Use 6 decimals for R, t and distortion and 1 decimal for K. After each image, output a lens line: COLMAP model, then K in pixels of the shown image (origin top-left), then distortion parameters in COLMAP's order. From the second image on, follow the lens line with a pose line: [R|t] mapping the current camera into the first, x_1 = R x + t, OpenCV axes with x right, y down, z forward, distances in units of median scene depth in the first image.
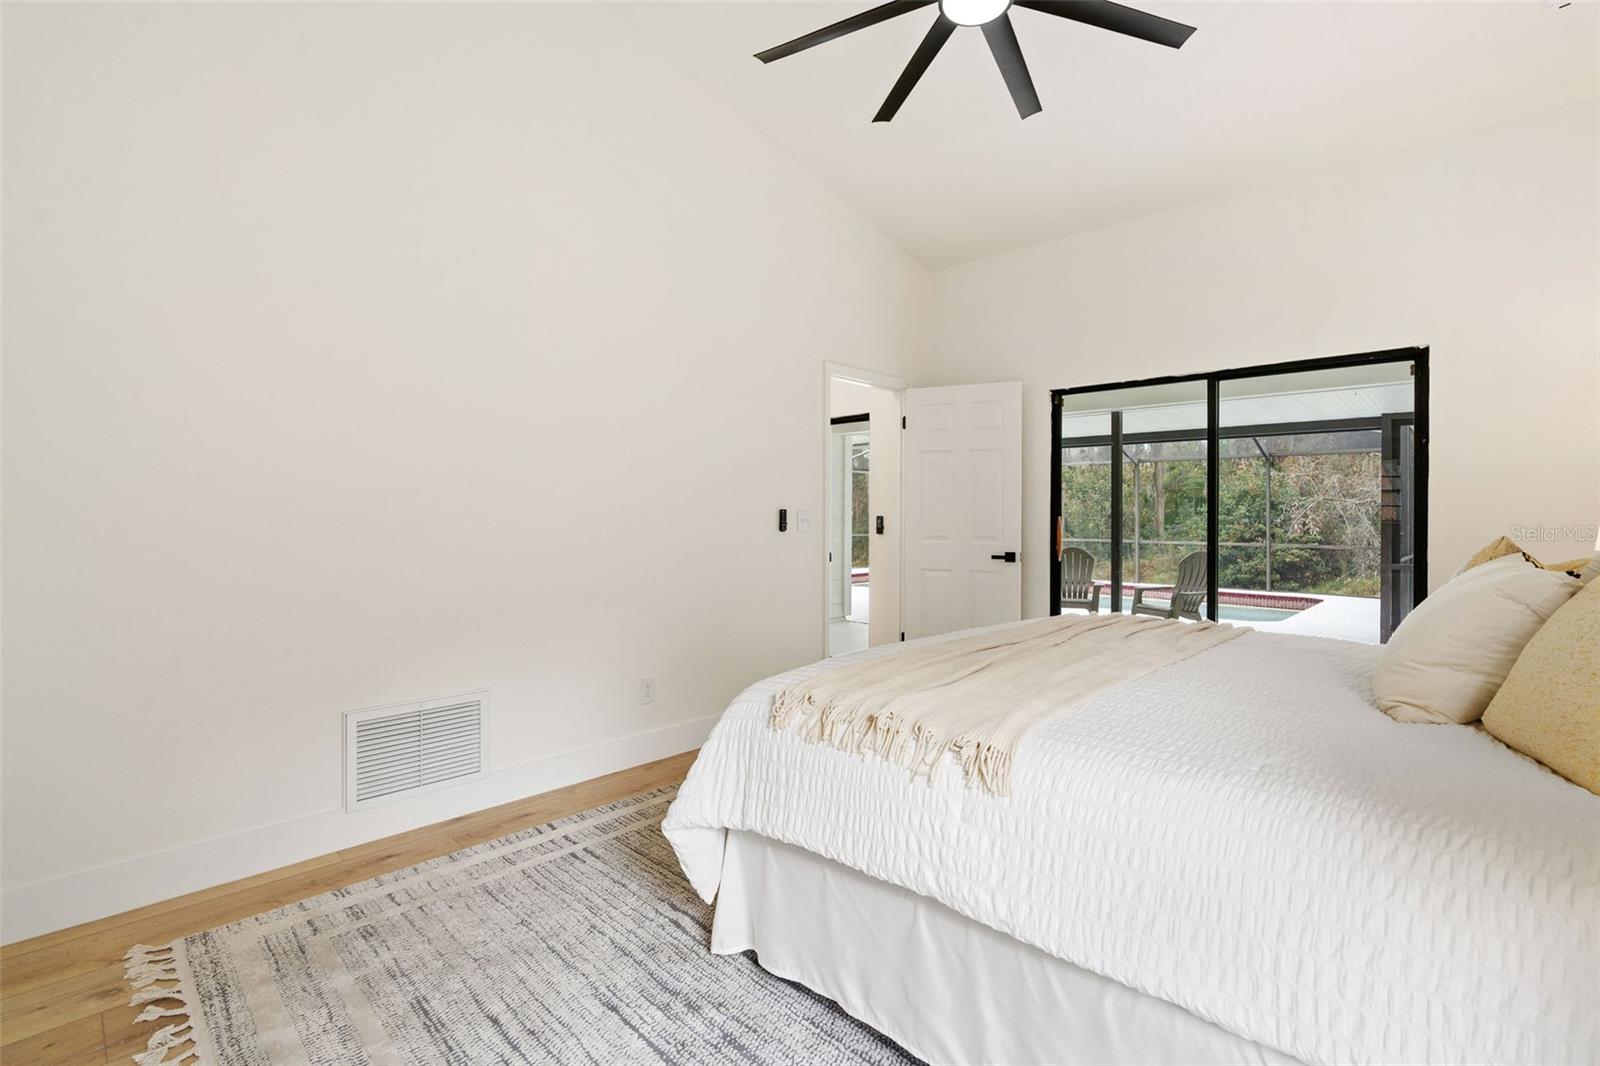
lens RADIAL K [[742.9, 0, 796.2], [0, 742.9, 530.3], [0, 0, 1]] dist [-0.011507, 0.004867]
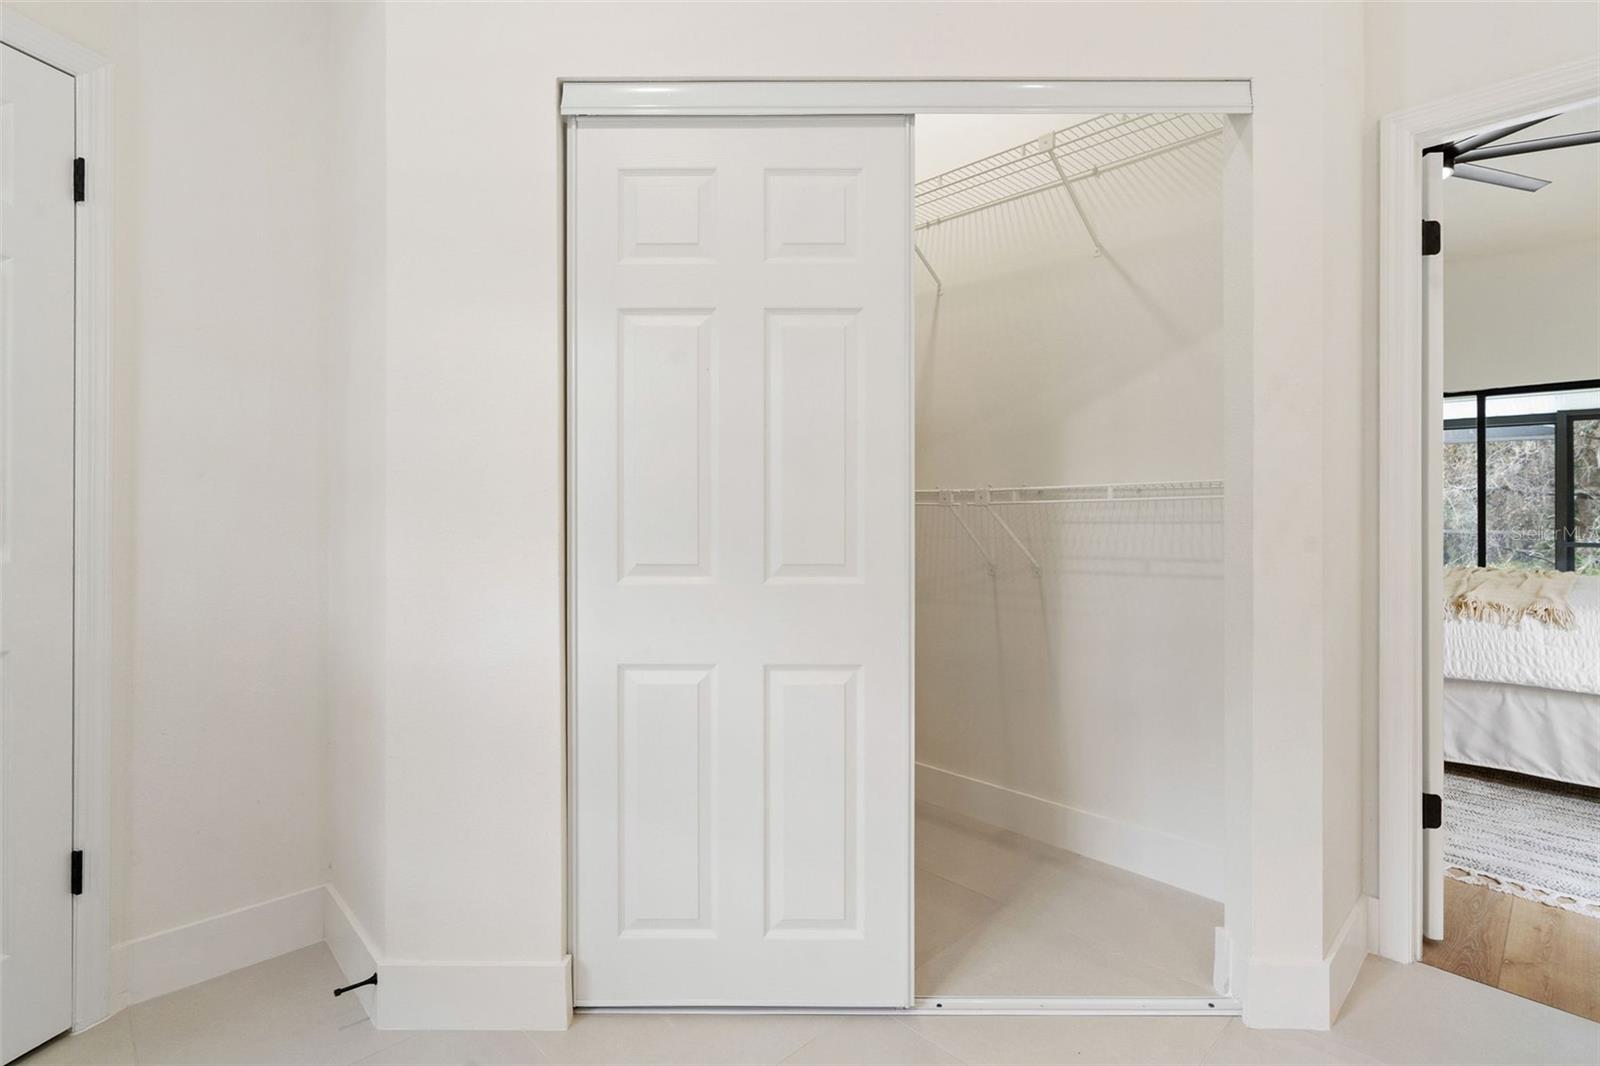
lens RADIAL K [[758.8, 0, 801.3], [0, 758.8, 526.7], [0, 0, 1]] dist [0.001749, -0.000652]
pose [[0.999137, -0.013279, -0.039365, -1.613773], [0.013217, 0.999911, -0.001840, 0.044313], [0.039386, 0.001318, 0.999223, -1.080870]]
